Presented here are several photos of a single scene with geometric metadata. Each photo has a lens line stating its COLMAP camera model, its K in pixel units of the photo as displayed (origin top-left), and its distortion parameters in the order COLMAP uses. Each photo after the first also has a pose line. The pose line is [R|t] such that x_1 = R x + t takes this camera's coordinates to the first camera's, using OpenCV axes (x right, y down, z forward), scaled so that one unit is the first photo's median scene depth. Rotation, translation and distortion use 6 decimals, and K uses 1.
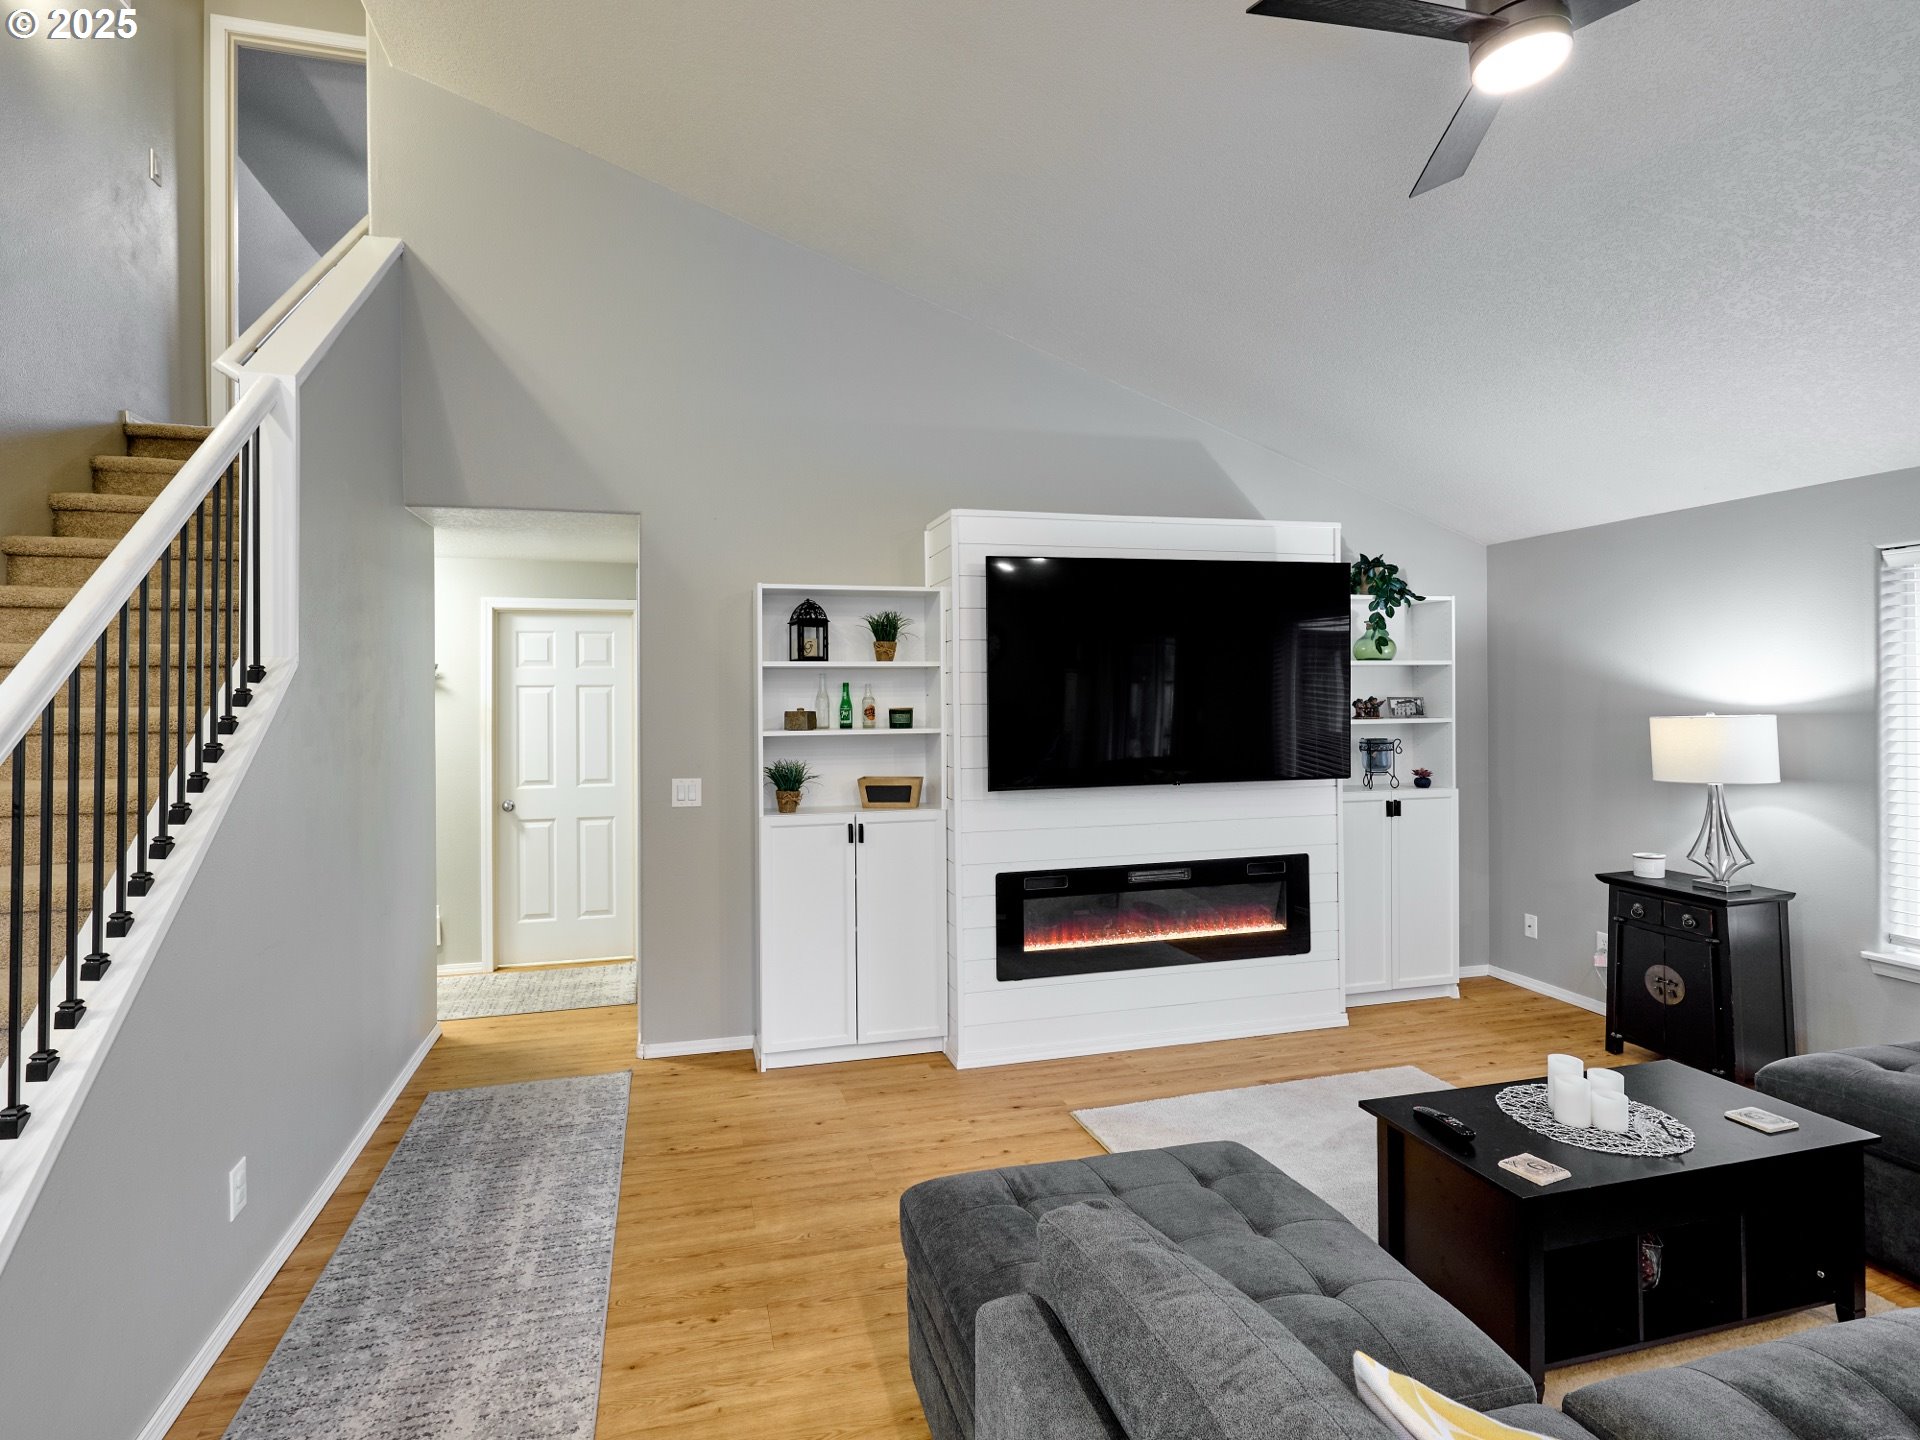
lens RADIAL K [[974.6, 0, 955.4], [0, 974.6, 684.9], [0, 0, 1]] dist [0.000980, 0.000343]
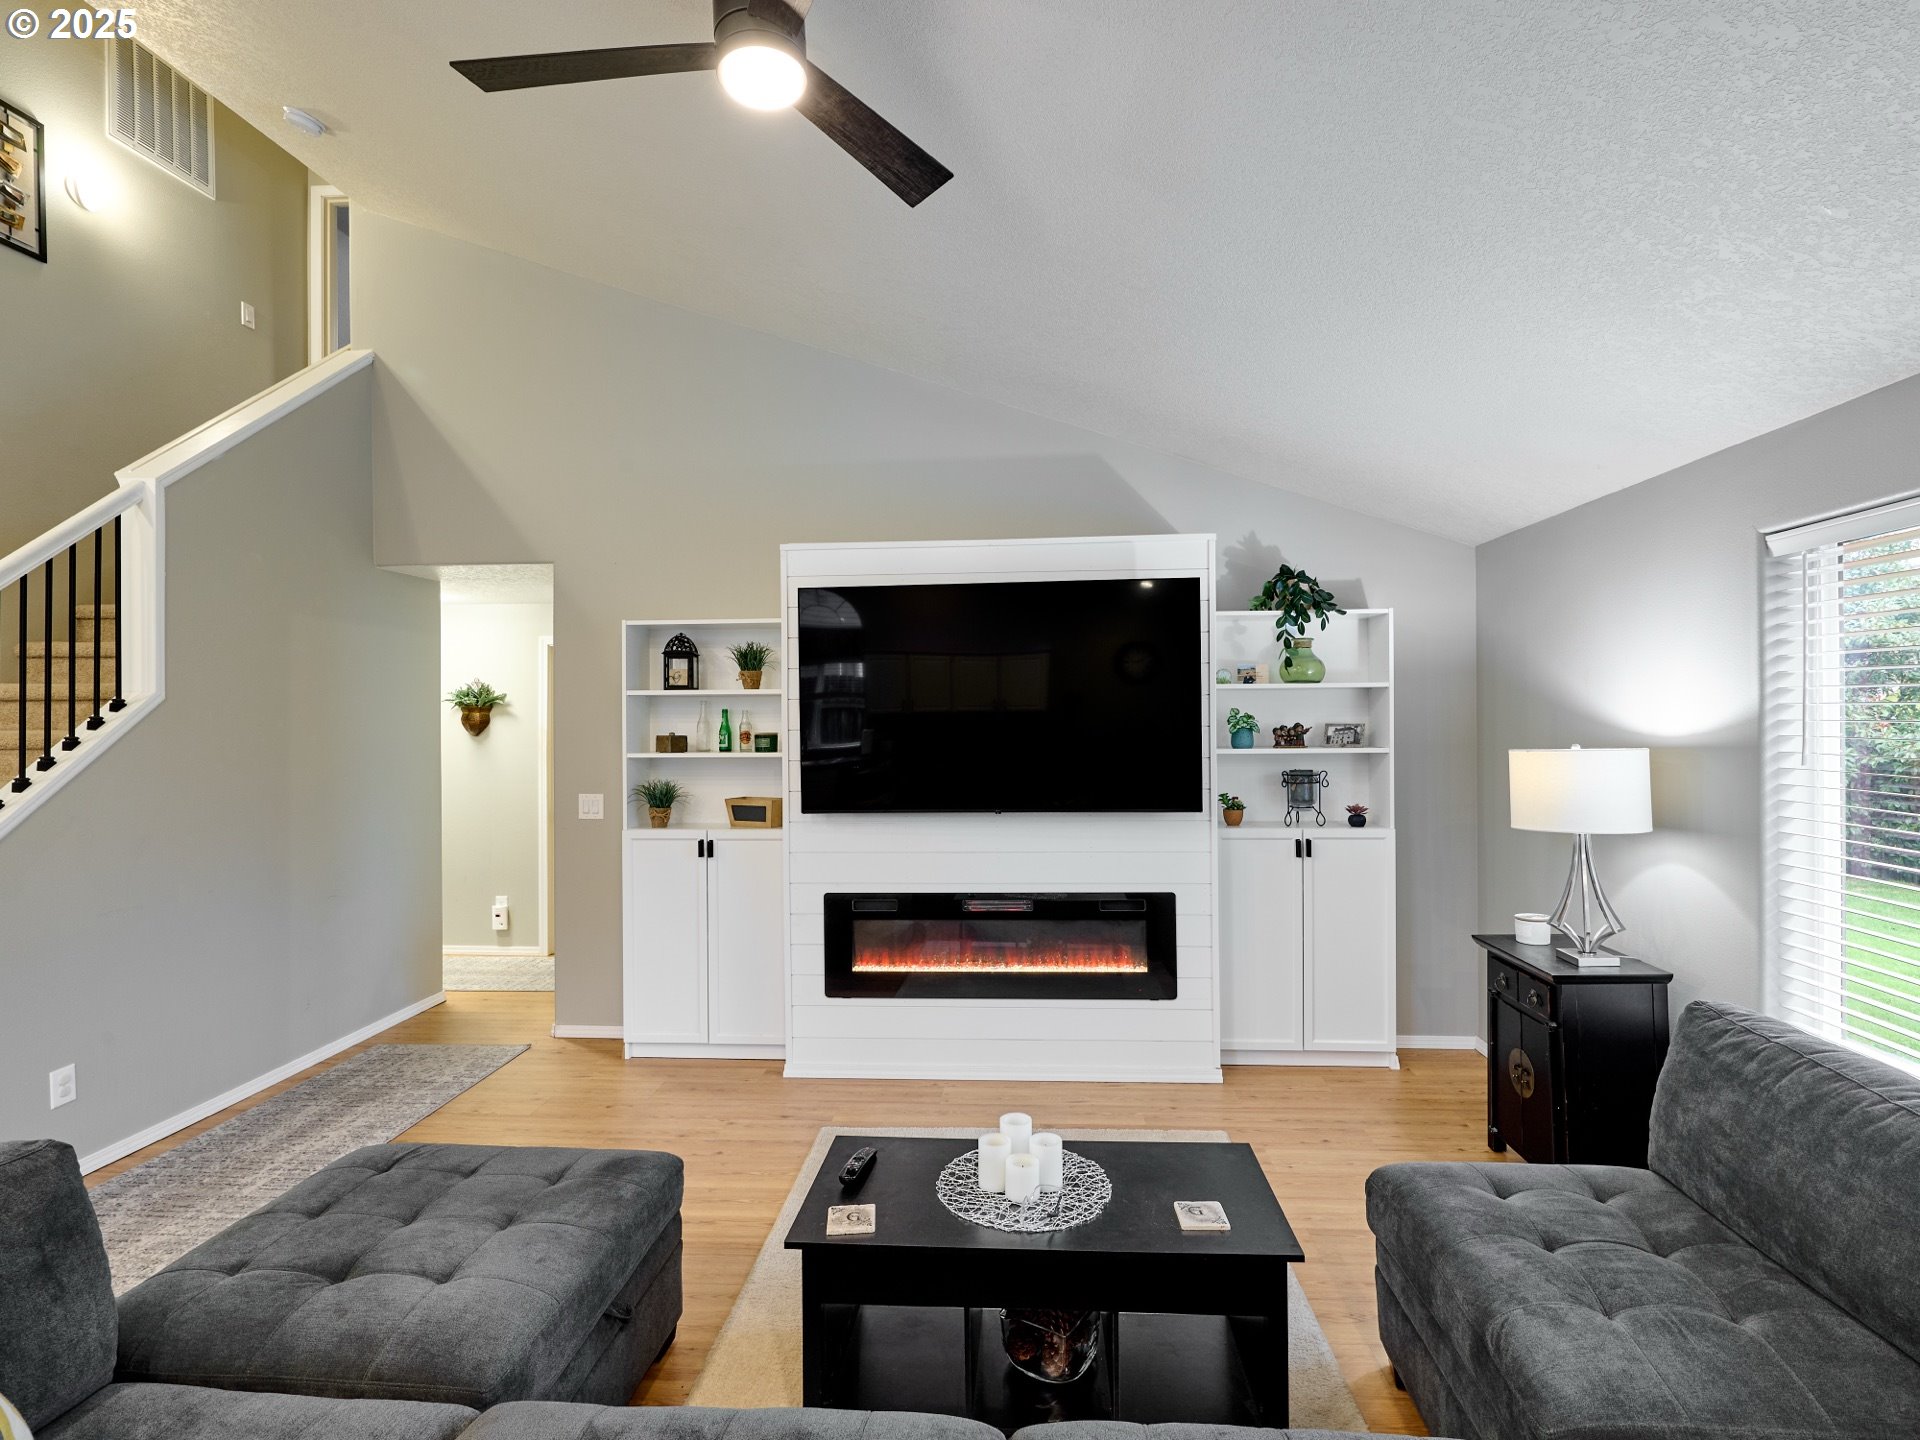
lens RADIAL K [[975.2, 0, 969.4], [0, 975.2, 710.2], [0, 0, 1]] dist [0.001273, -0.000016]
pose [[0.949219, -0.001488, -0.314613, 0.503250], [0.002434, 0.999994, 0.002616, -0.003558], [0.314607, -0.003249, 0.949217, 0.063007]]
